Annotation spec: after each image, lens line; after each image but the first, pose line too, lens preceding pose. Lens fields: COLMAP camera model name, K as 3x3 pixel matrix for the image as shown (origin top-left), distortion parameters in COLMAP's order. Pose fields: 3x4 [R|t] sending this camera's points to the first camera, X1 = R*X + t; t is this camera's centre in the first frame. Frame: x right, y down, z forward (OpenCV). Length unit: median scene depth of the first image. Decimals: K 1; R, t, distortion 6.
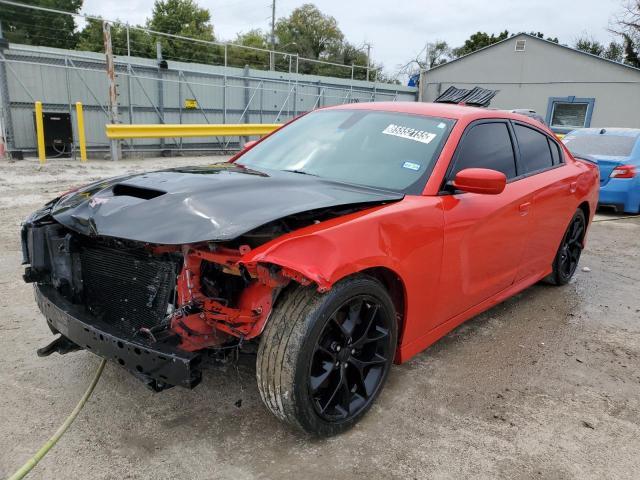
lens RADIAL K [[463.9, 0, 320.0], [0, 463.9, 240.0], [0, 0, 1]] dist [0.003462, -0.003920]
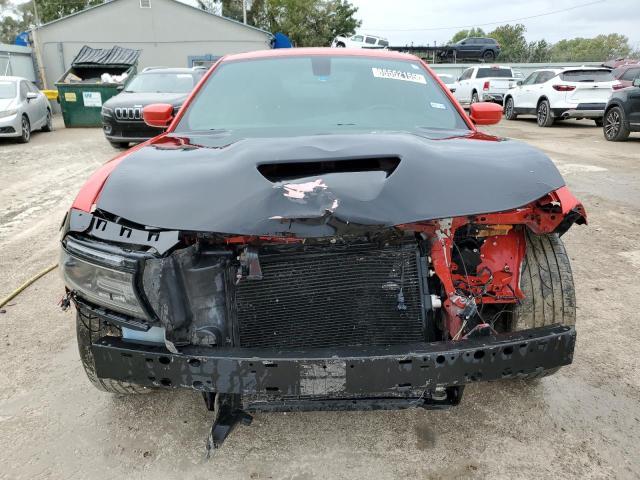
lens RADIAL K [[463.9, 0, 320.0], [0, 463.9, 240.0], [0, 0, 1]] dist [0.003462, -0.003920]
pose [[0.757579, -0.248492, 0.603595, -0.878226], [0.201914, 0.968562, 0.145320, -0.099725], [-0.620730, 0.011783, 0.783936, 0.486200]]
